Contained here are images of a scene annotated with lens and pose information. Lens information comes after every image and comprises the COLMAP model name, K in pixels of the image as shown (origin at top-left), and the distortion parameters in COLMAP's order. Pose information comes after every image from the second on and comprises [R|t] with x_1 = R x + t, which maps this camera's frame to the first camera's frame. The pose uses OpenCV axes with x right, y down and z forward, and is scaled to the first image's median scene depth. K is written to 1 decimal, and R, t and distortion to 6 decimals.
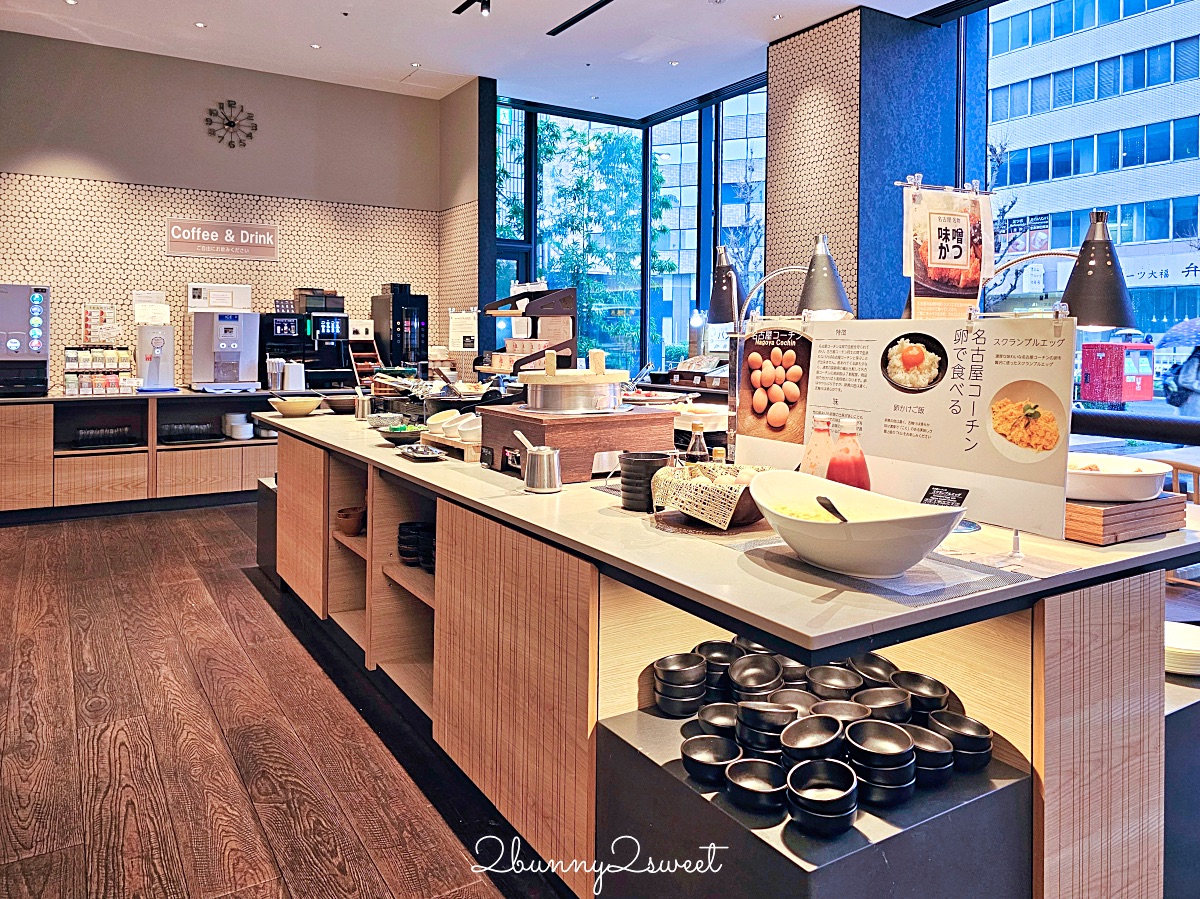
lens RADIAL K [[837.2, 0, 598.1], [0, 837.2, 381.6], [0, 0, 1]] dist [0.020376, -0.002560]
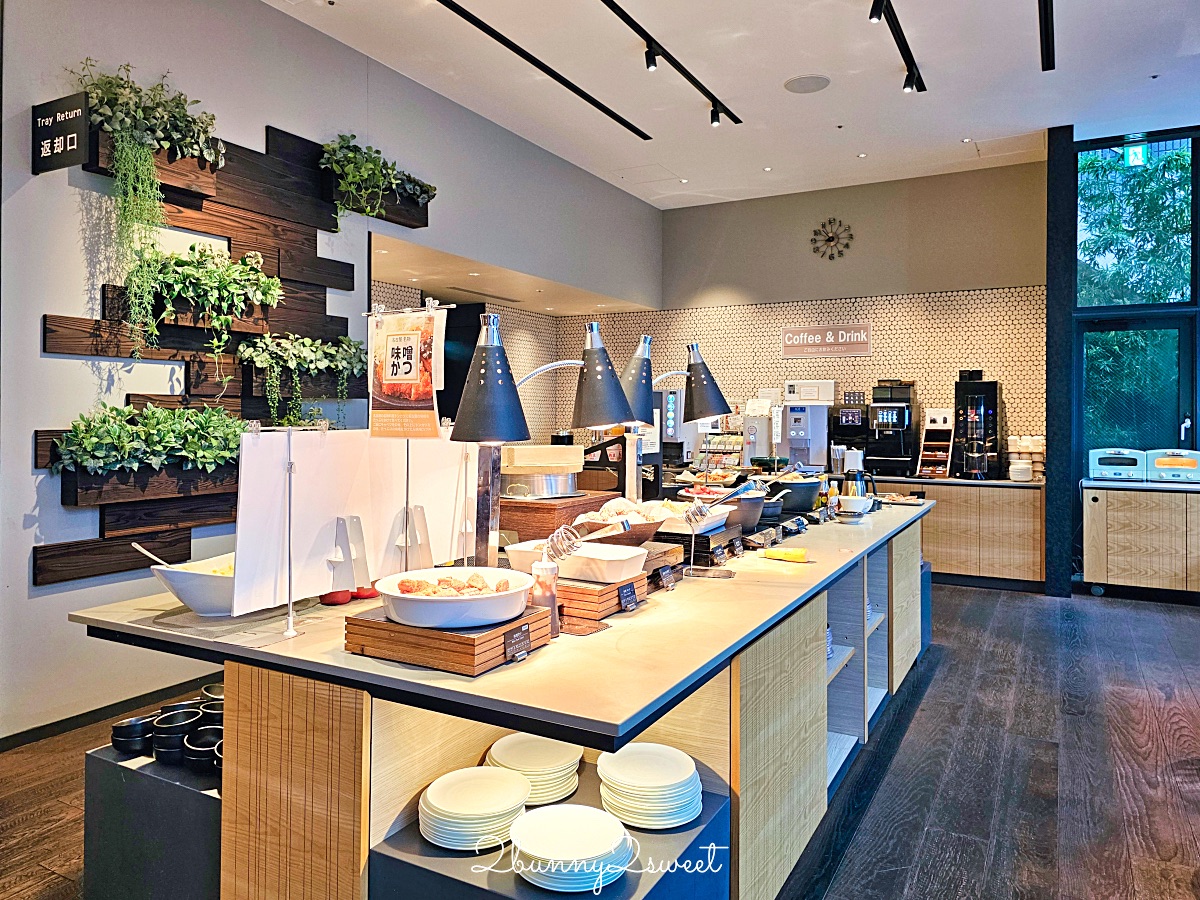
lens RADIAL K [[817.2, 0, 600.0], [0, 817.2, 450.0], [0, 0, 1]] dist [0.078267, -0.081621]
pose [[0.505342, 0.032019, -0.862325, 0.371396], [-0.045527, 0.998909, 0.010411, -0.017757], [0.861717, 0.033998, 0.506248, 0.171496]]
